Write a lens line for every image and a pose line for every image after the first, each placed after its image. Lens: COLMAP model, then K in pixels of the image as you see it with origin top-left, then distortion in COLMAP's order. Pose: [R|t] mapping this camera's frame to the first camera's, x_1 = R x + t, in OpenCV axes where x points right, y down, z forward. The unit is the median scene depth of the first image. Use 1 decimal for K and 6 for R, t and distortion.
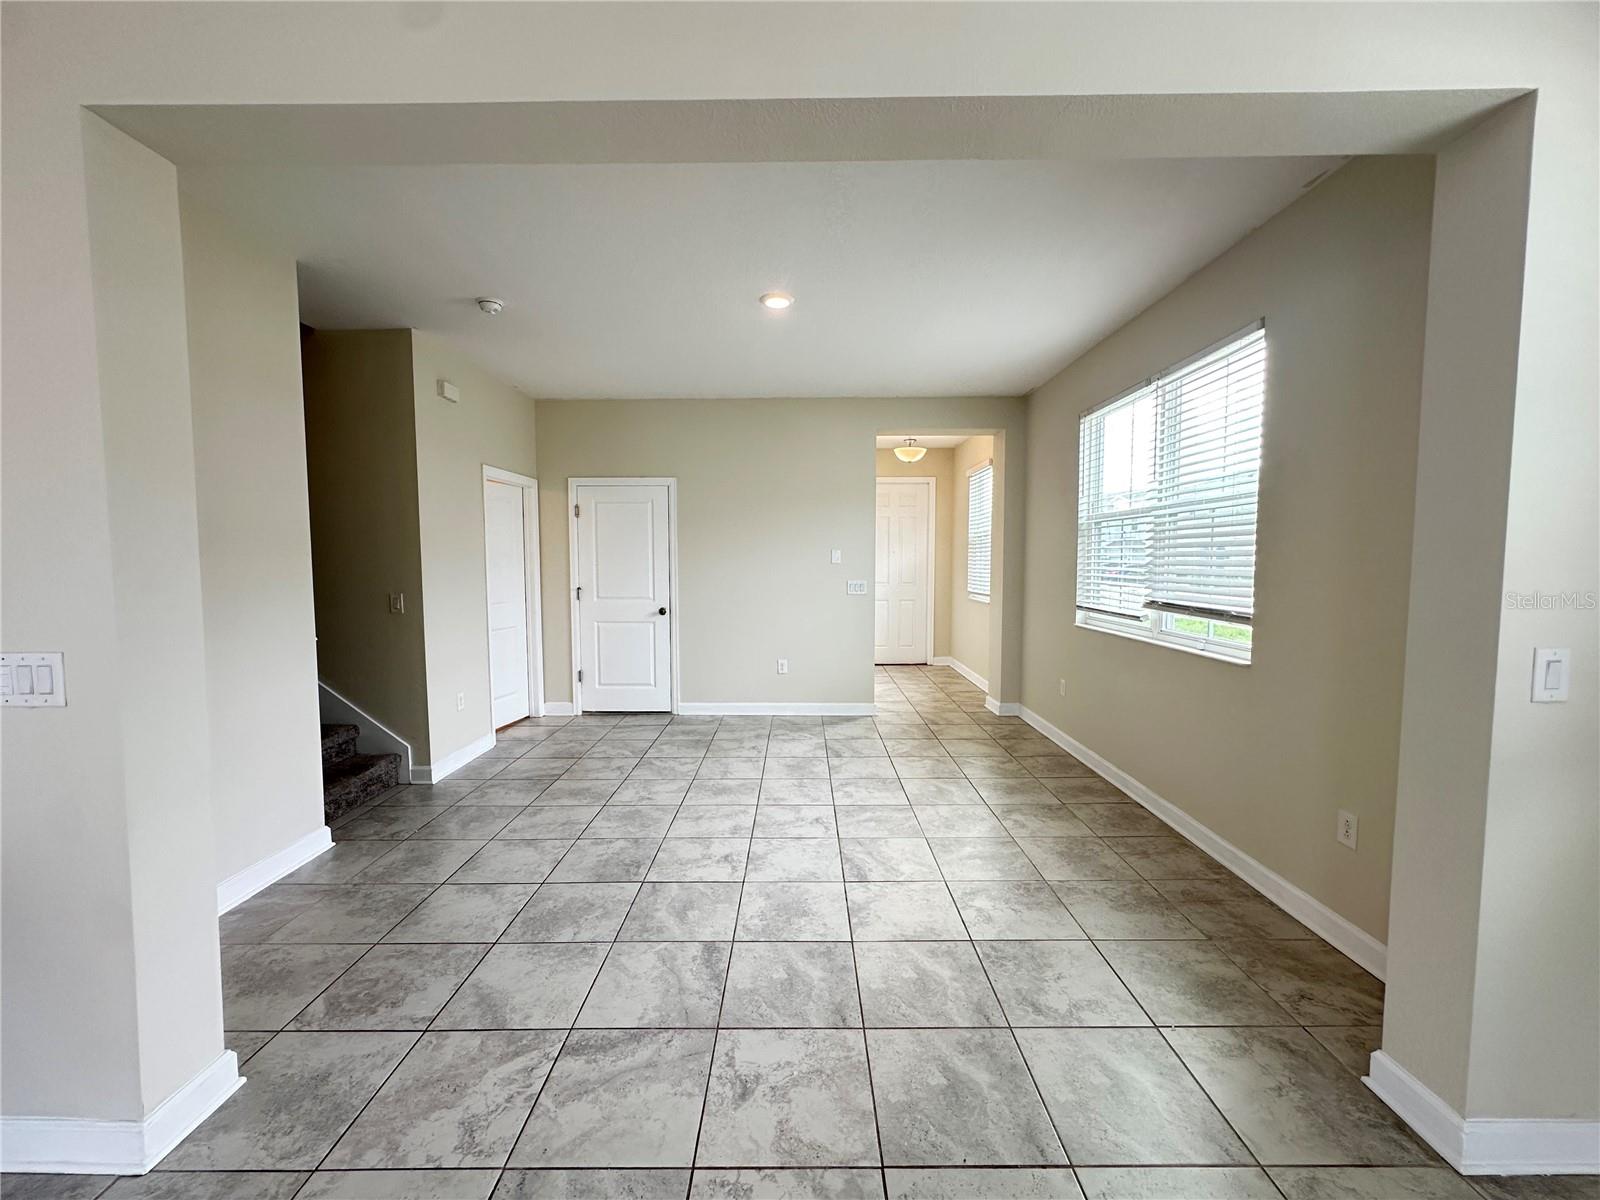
lens RADIAL K [[624.7, 0, 800.0], [0, 624.7, 600.0], [0, 0, 1]] dist [0.000848, 0.000329]
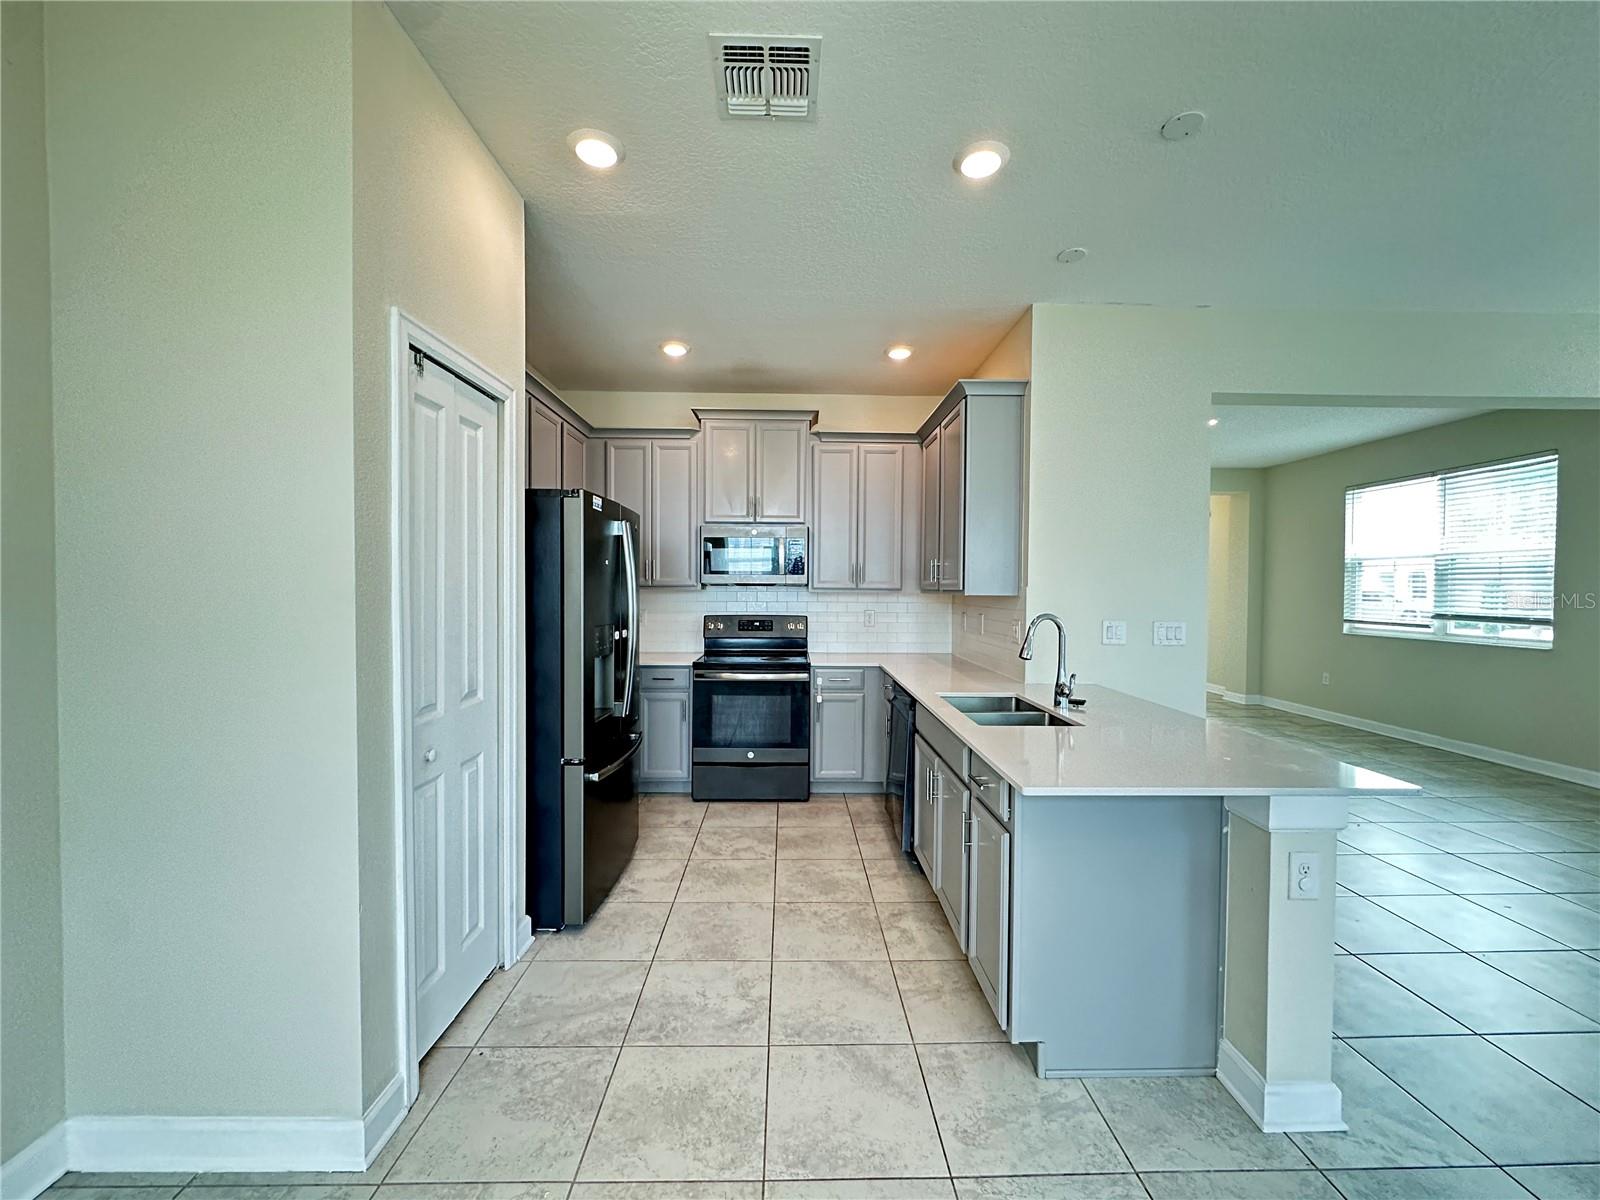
lens RADIAL K [[639.5, 0, 800.0], [0, 639.5, 600.0], [0, 0, 1]] dist [-0.002756, 0.000220]
pose [[0.999559, 0.019792, 0.022143, -1.014775], [-0.018827, 0.998899, -0.042966, 0.061651], [-0.022969, 0.042530, 0.998831, -0.511608]]
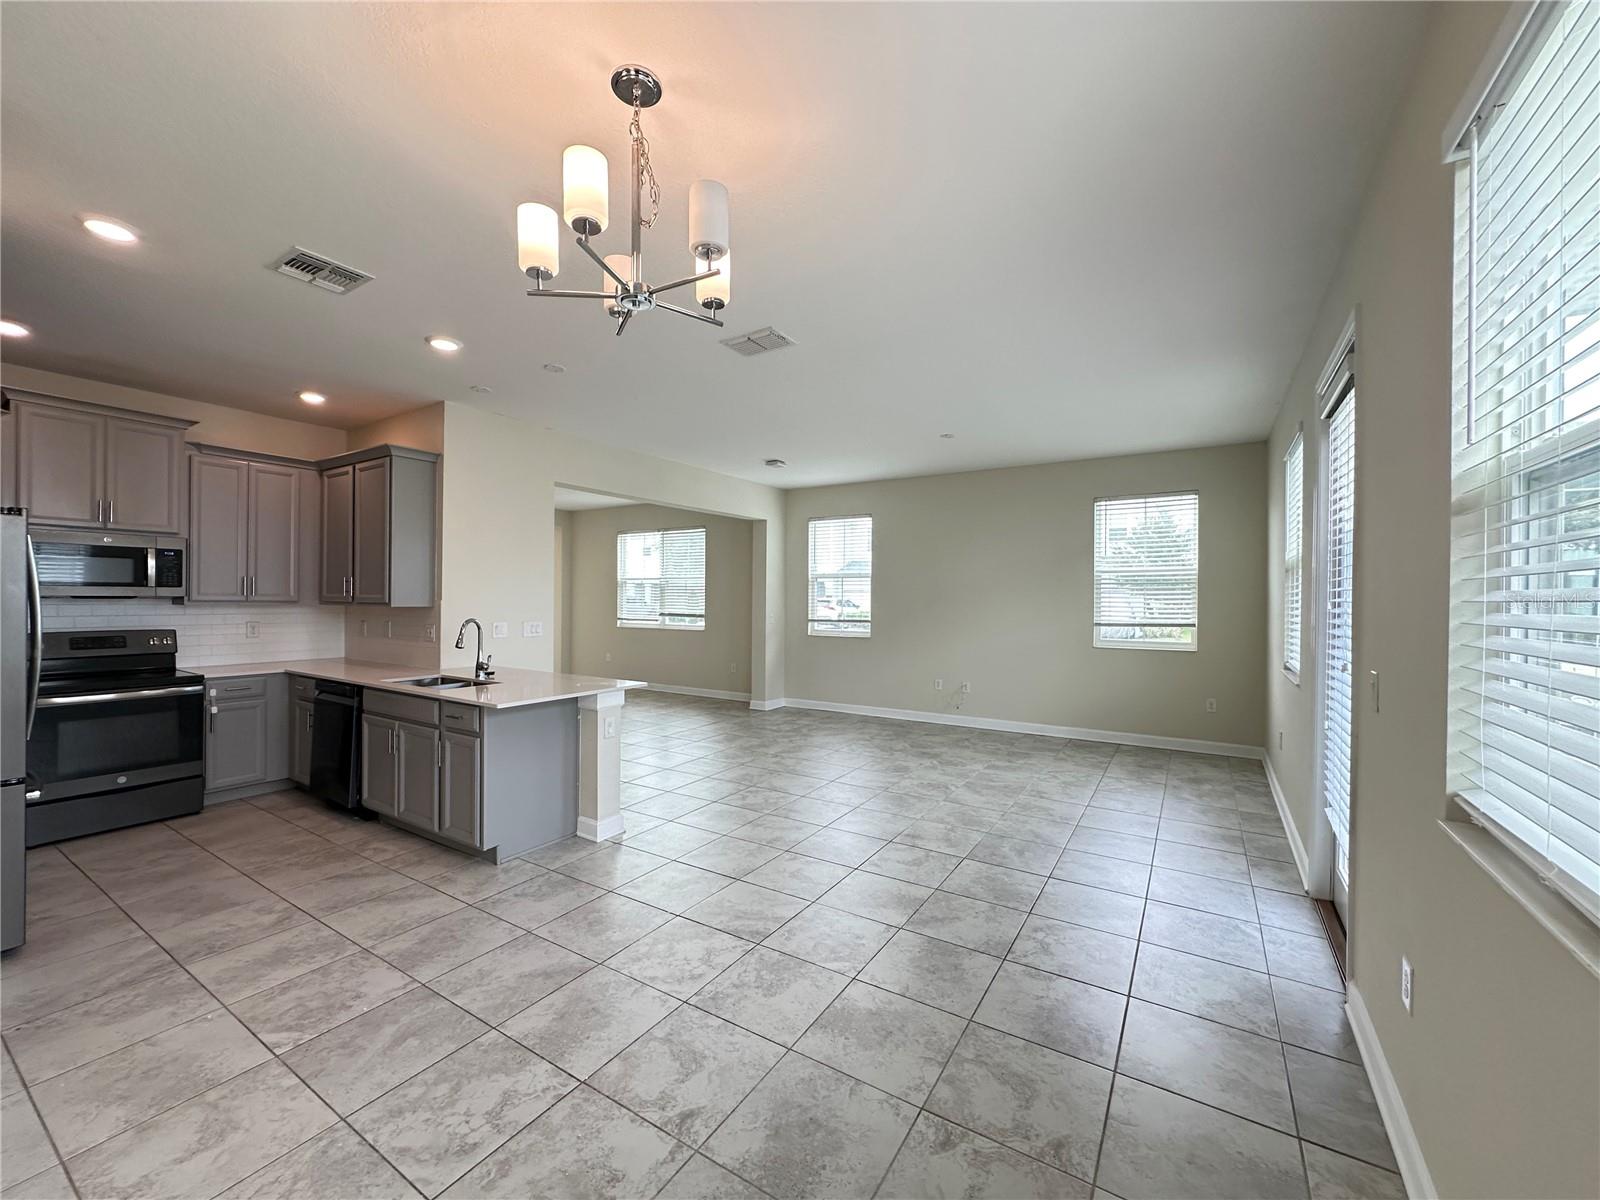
lens RADIAL K [[639.5, 0, 800.0], [0, 639.5, 600.0], [0, 0, 1]] dist [-0.002756, 0.000220]
pose [[0.531247, 0.014182, 0.847098, -1.354267], [0.038191, 0.998443, -0.040667, 0.075919], [-0.846356, 0.053956, 0.529878, -0.874719]]
